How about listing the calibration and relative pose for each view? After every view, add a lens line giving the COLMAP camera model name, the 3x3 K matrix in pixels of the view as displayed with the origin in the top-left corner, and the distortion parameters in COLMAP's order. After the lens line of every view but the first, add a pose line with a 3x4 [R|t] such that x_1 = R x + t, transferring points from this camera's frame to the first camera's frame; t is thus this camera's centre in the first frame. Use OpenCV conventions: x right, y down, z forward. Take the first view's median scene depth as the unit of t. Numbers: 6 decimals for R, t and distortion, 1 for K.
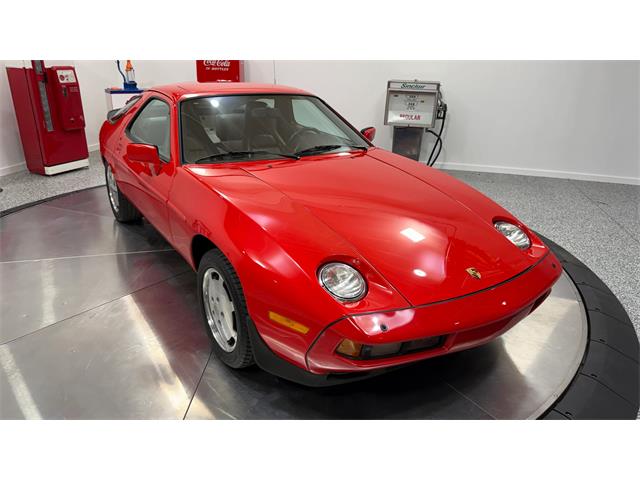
lens RADIAL K [[456.7, 0, 314.2], [0, 456.7, 239.9], [0, 0, 1]] dist [0.022375, -0.044912]
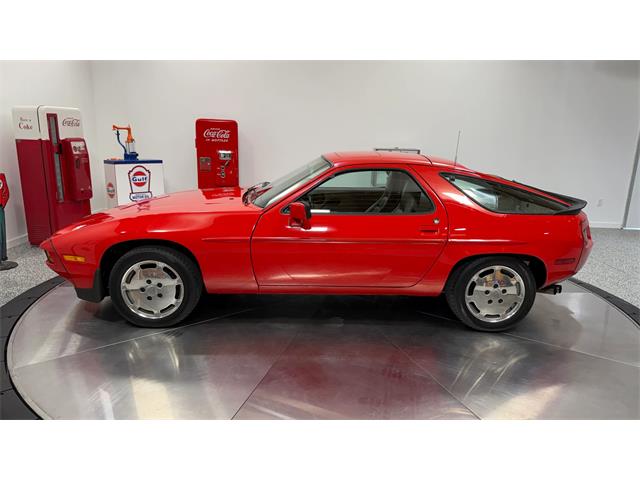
lens RADIAL K [[456.7, 0, 315.1], [0, 456.7, 236.6], [0, 0, 1]] dist [0.022375, -0.044912]
pose [[0.976352, -0.053669, 0.209419, -0.236485], [0.085653, 0.985453, -0.146784, 0.022851], [-0.198495, 0.161250, 0.966746, -0.034872]]
